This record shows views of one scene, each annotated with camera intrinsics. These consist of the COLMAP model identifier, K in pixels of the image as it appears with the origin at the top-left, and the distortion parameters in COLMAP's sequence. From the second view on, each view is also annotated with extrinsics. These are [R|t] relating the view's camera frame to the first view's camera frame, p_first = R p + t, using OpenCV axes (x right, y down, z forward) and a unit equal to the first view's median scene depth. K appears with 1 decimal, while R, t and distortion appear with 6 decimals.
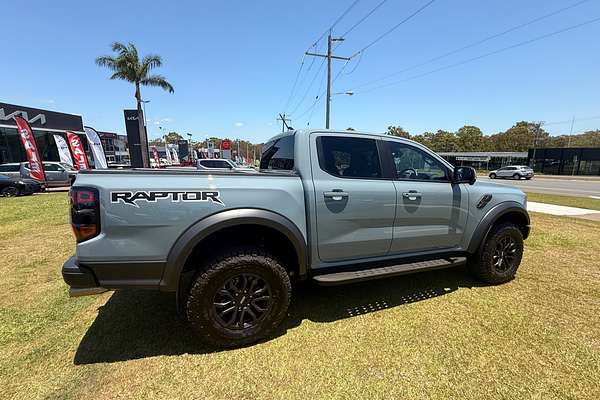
lens RADIAL K [[253.0, 0, 302.0], [0, 253.0, 198.0], [0, 0, 1]] dist [0.000519, -0.000044]
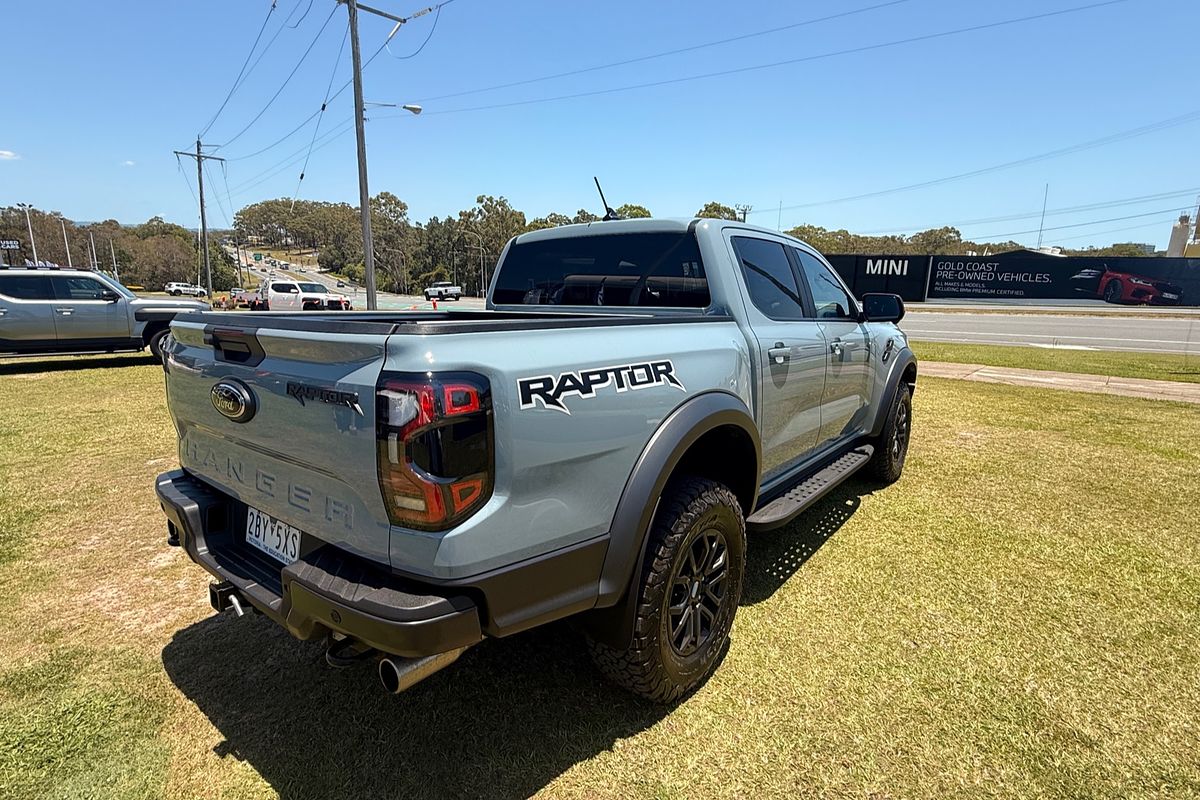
lens RADIAL K [[590.6, 0, 603.0], [0, 590.6, 393.6], [0, 0, 1]] dist [0.000685, -0.001416]
pose [[0.866391, -0.095757, 0.490099, -0.962909], [0.070119, 0.995047, 0.070460, -0.050352], [-0.494419, -0.026680, 0.868814, 0.158178]]
